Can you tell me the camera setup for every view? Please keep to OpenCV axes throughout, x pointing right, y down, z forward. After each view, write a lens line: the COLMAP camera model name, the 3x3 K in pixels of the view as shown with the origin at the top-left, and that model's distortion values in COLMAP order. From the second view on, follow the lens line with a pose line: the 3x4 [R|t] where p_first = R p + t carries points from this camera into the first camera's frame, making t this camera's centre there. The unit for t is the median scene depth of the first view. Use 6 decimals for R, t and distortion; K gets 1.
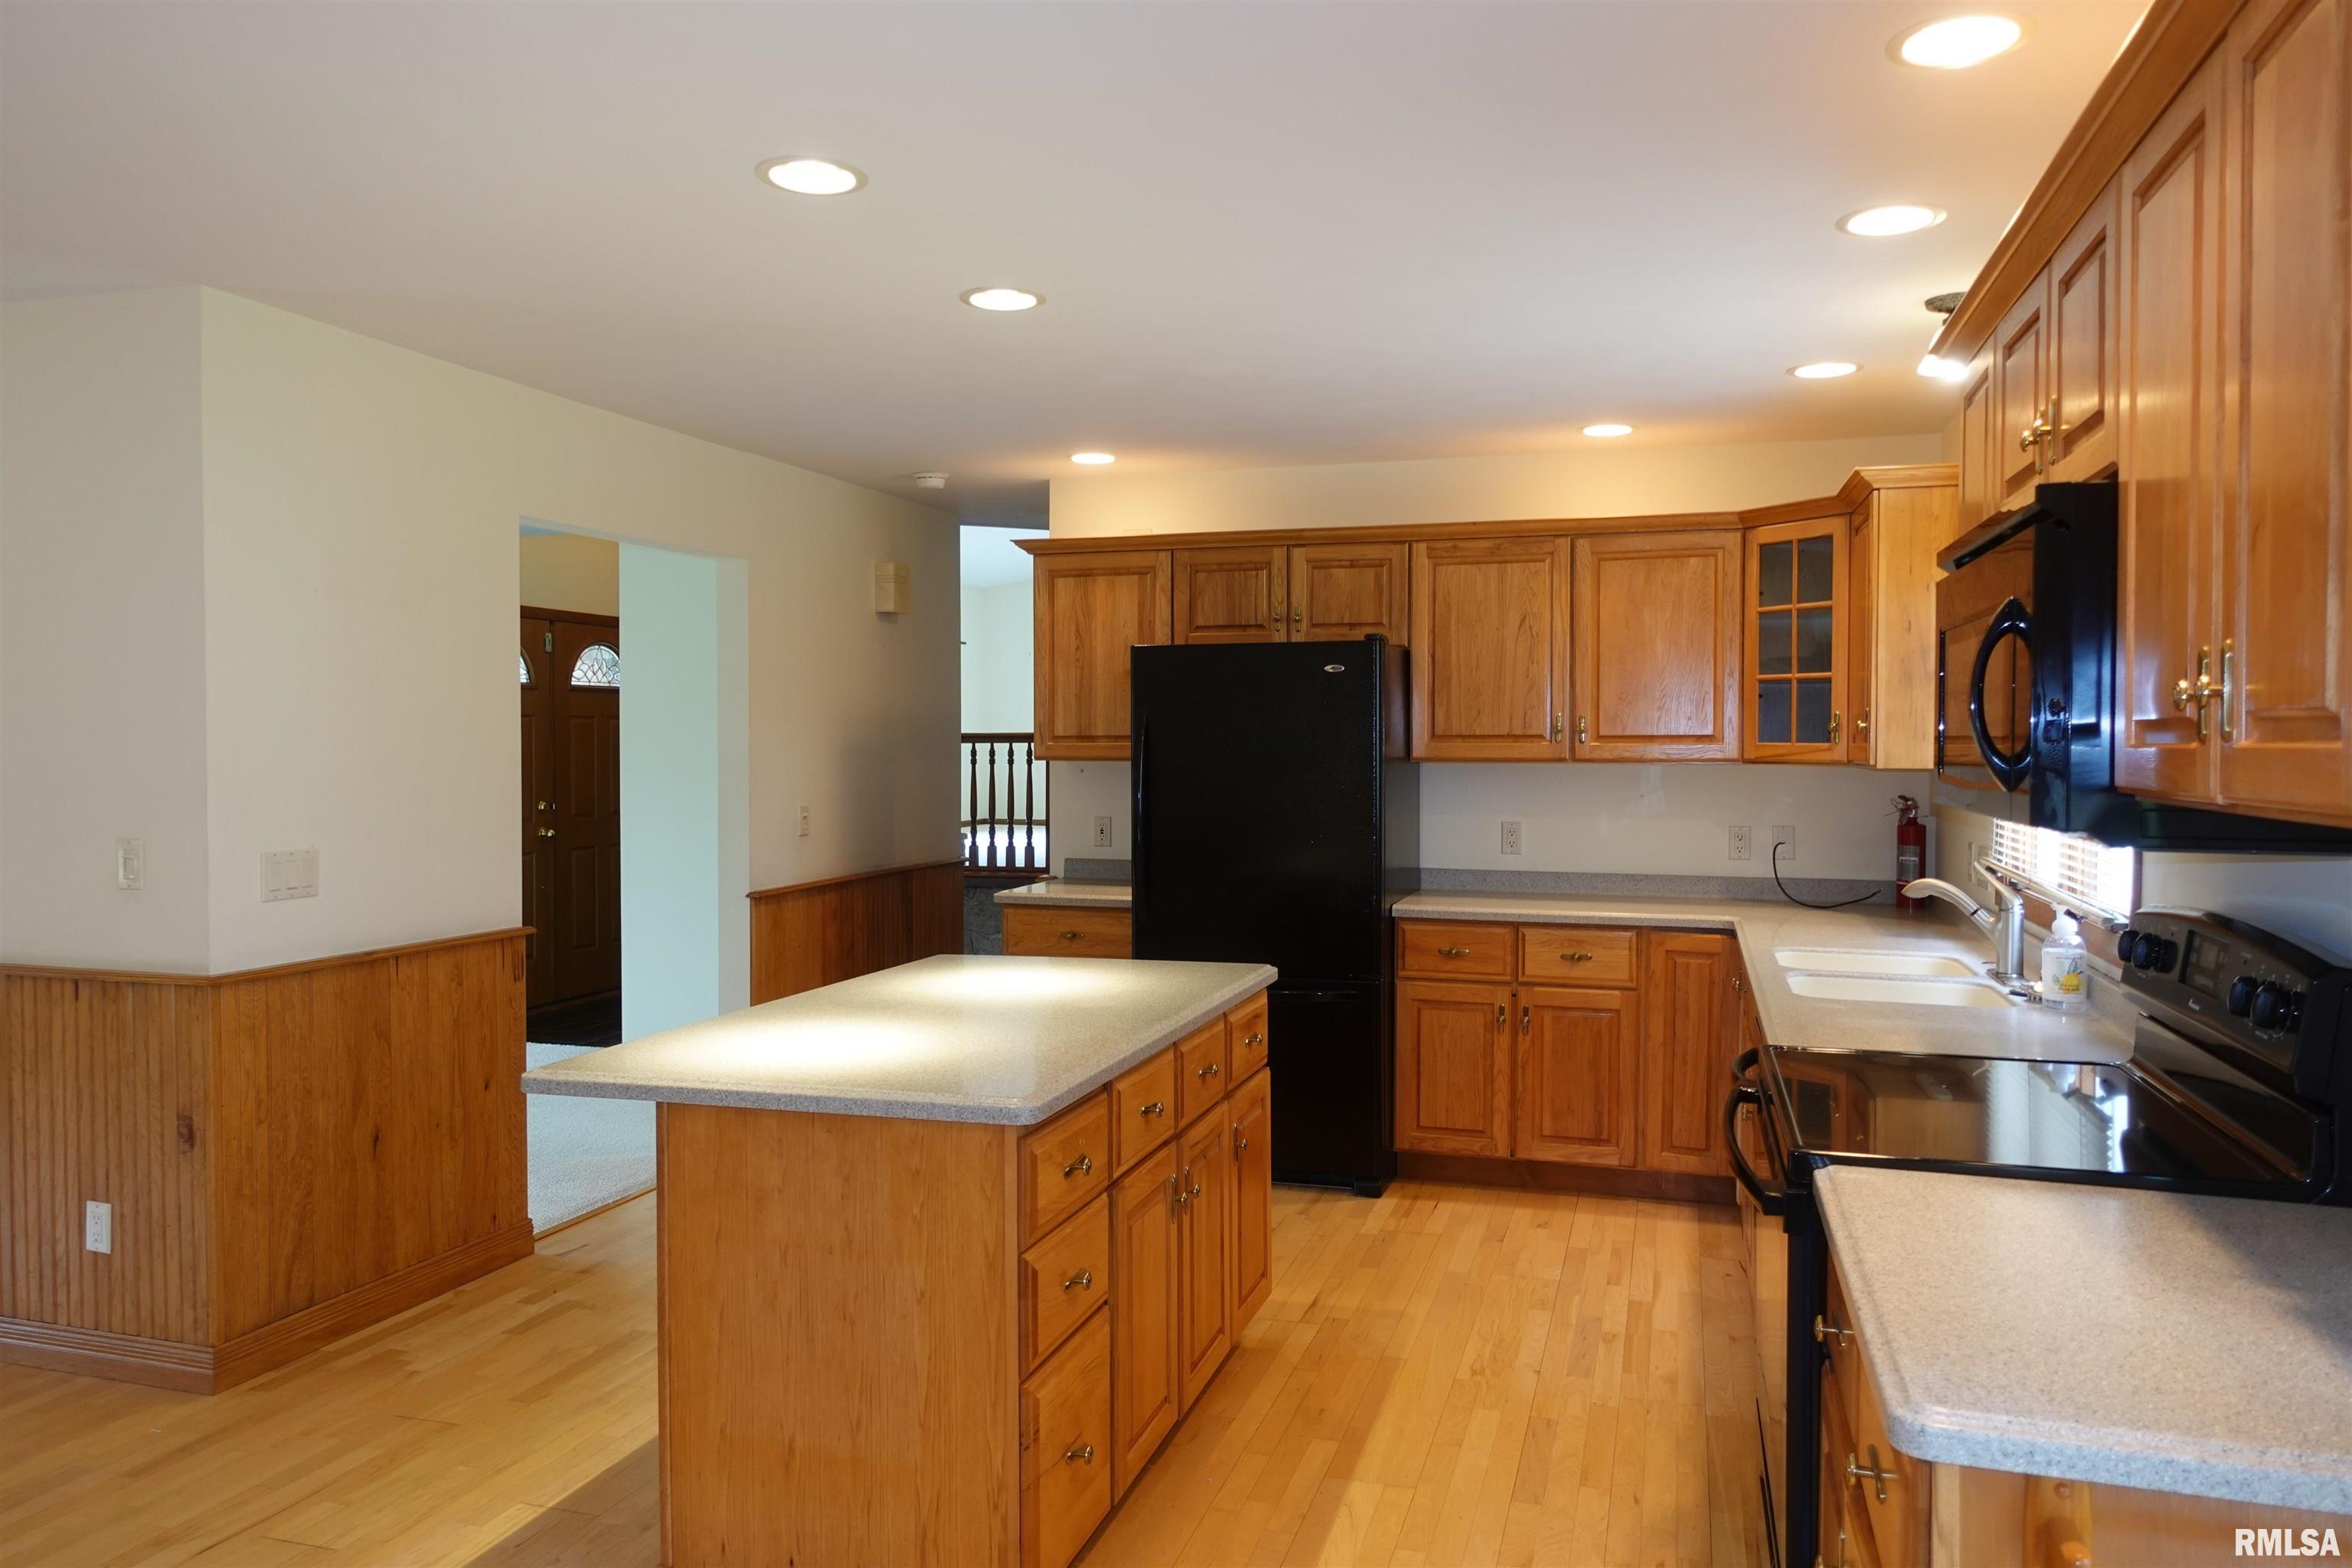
lens RADIAL K [[1625.6, 0, 1176.0], [0, 1625.6, 784.0], [0, 0, 1]] dist [0.011694, 0.000653]
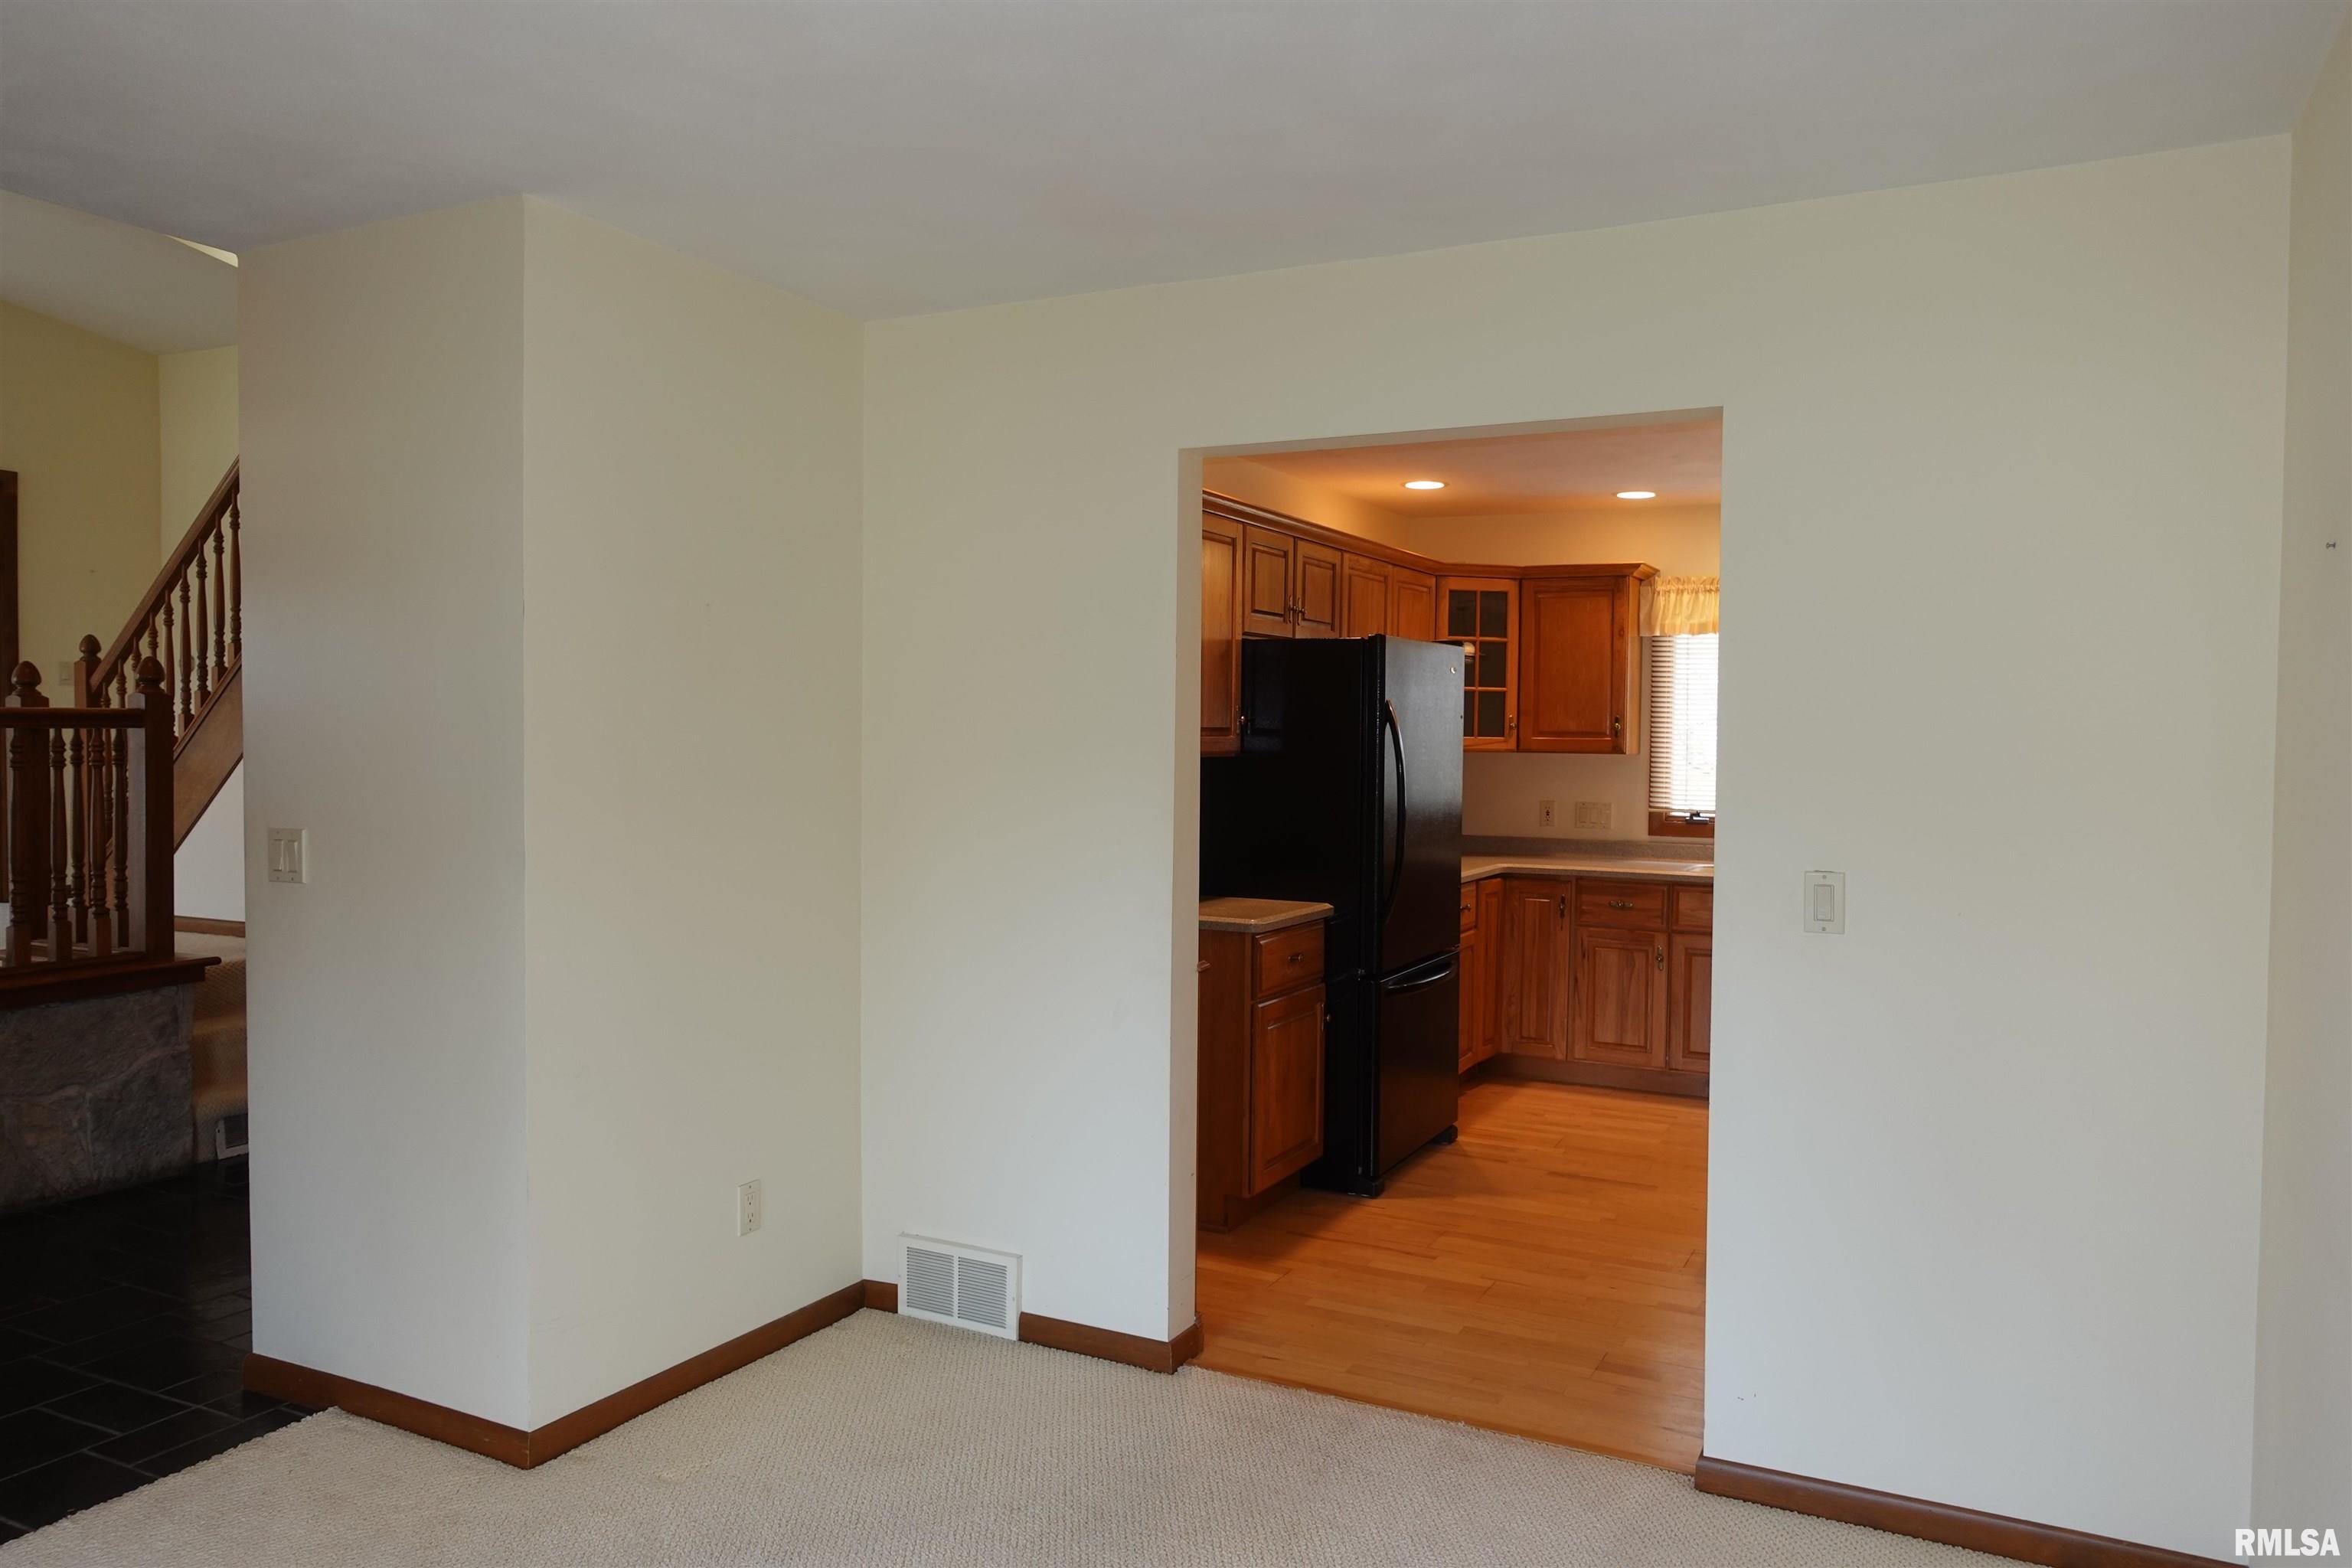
lens RADIAL K [[1613.6, 0, 1176.0], [0, 1613.6, 784.0], [0, 0, 1]] dist [0.000287, -0.002412]
pose [[0.177819, -0.032804, 0.983516, -1.003560], [0.016055, 0.999408, 0.030432, -0.030587], [-0.983932, 0.010379, 0.178241, 0.985091]]
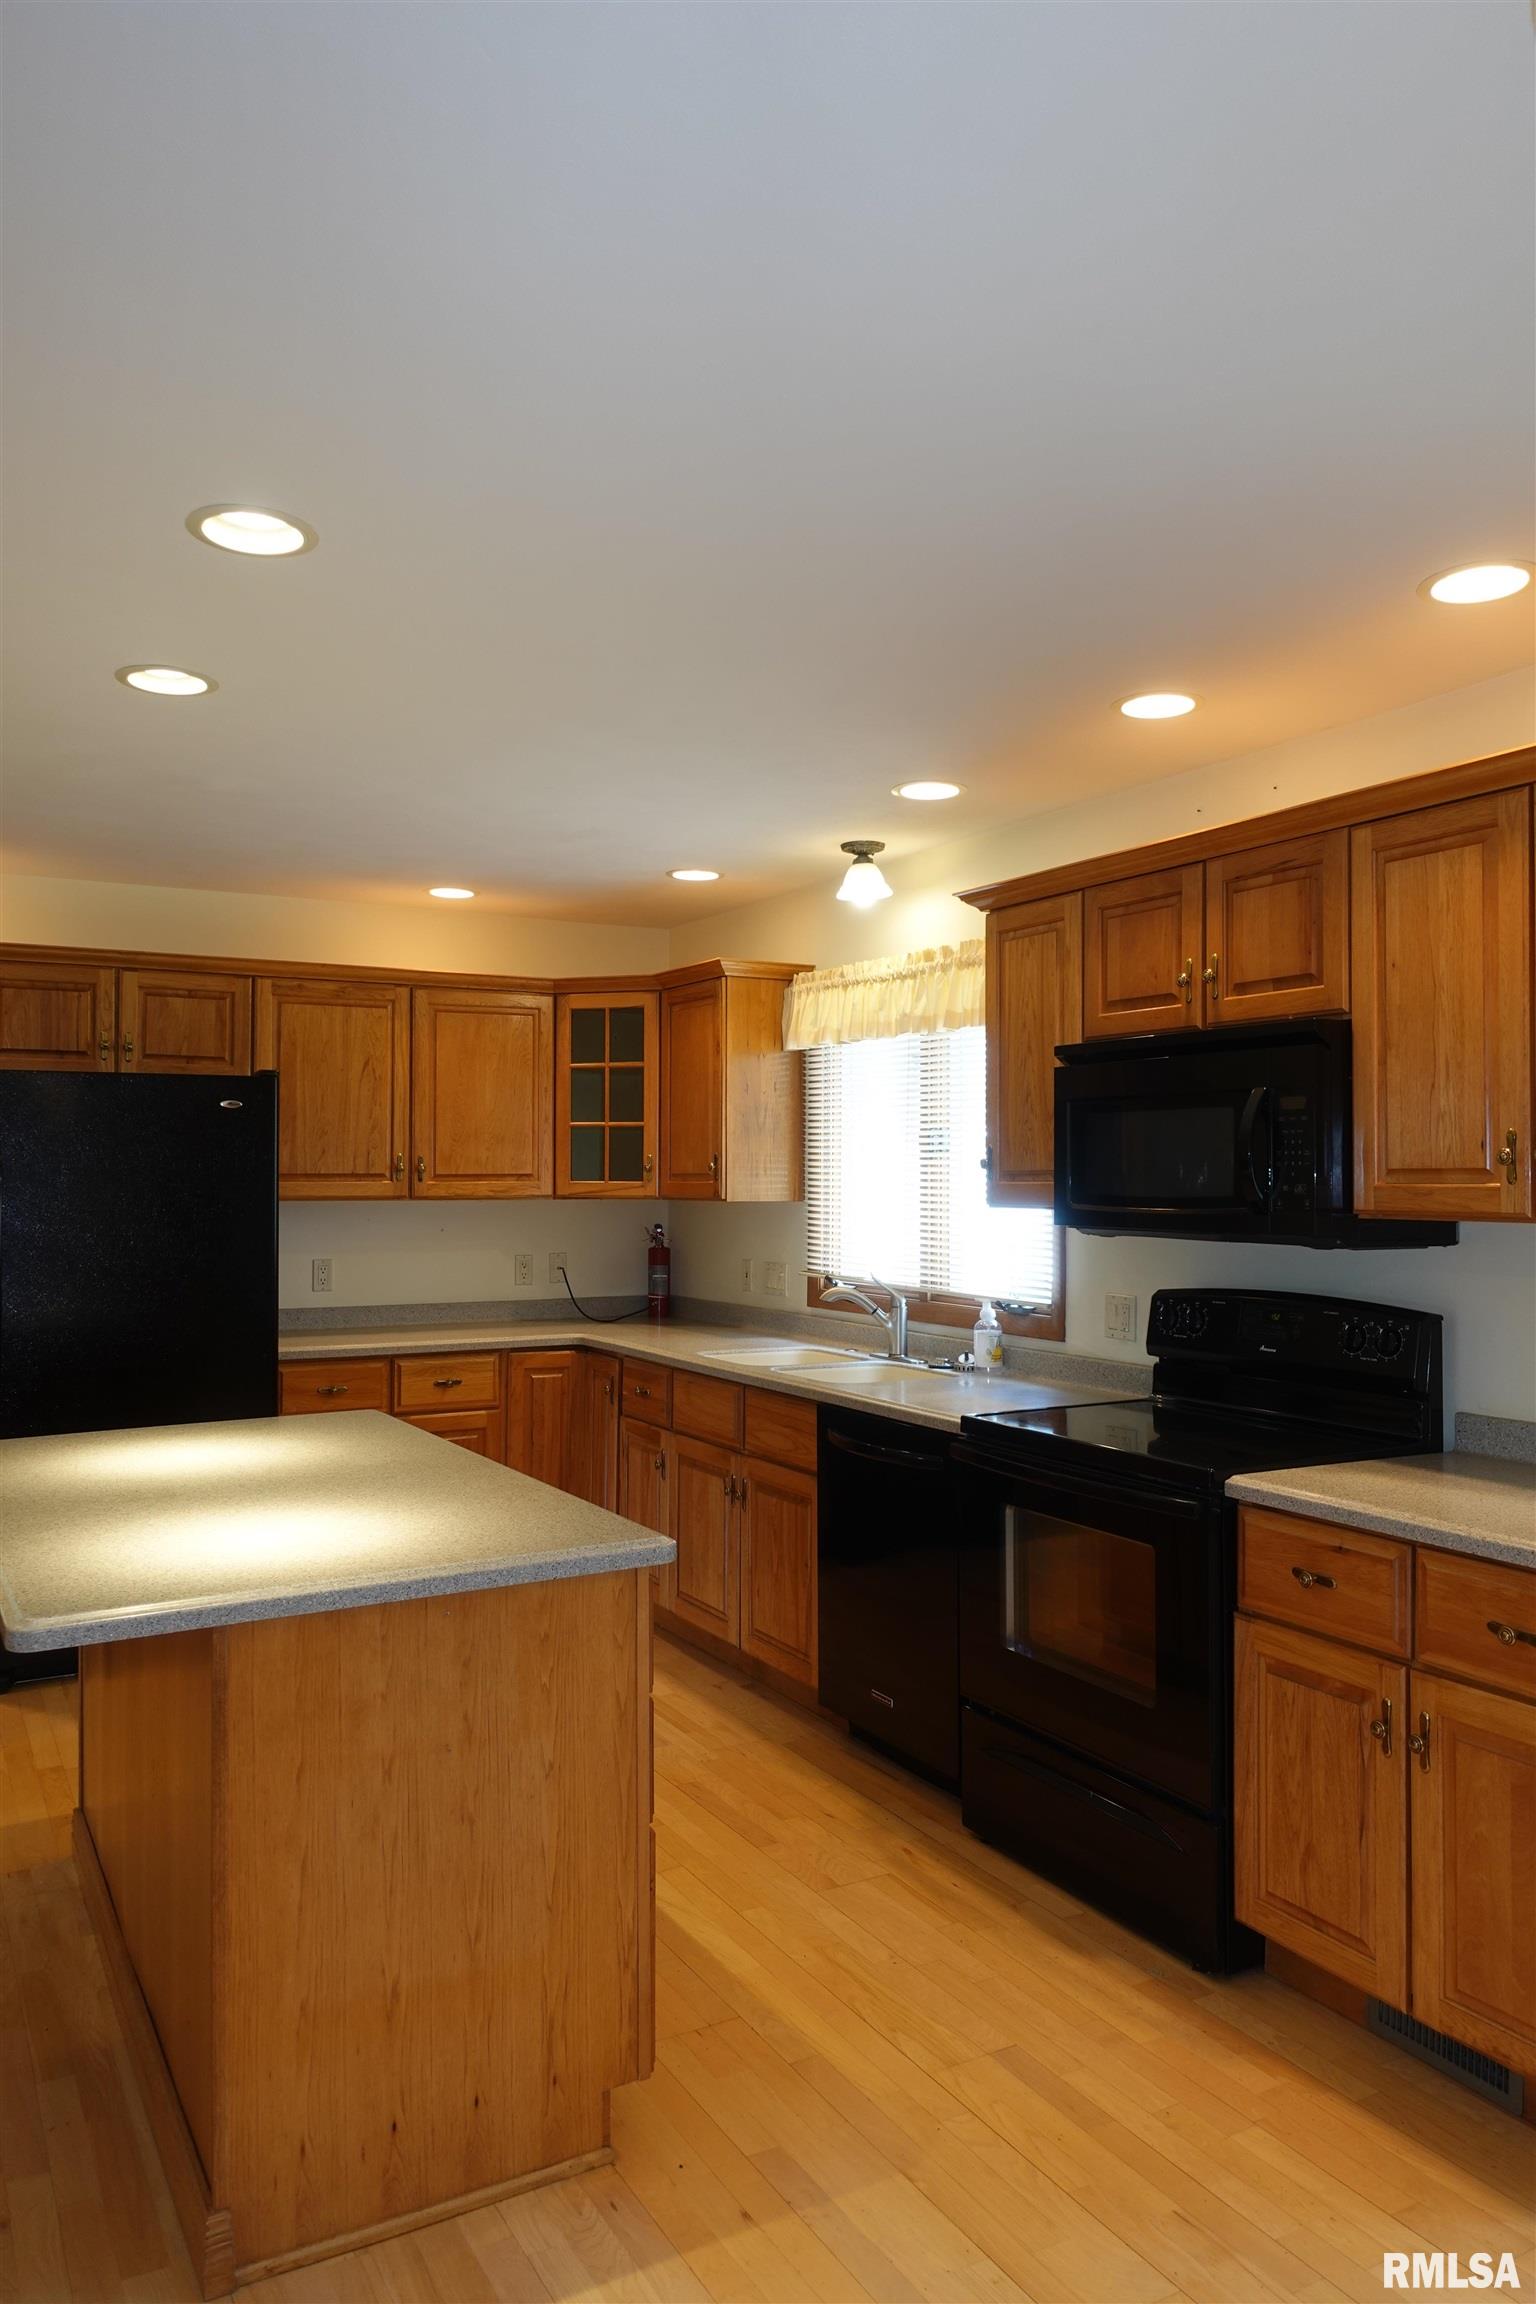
lens RADIAL K [[1592.4, 0, 762.6], [0, 1592.4, 1151.4], [0, 0, 1]] dist [0.011694, 0.000653]
pose [[0.692435, 0.012476, 0.721372, -0.360644], [0.018692, 0.999205, -0.035224, -0.004258], [-0.721238, 0.037874, 0.691651, 0.124456]]
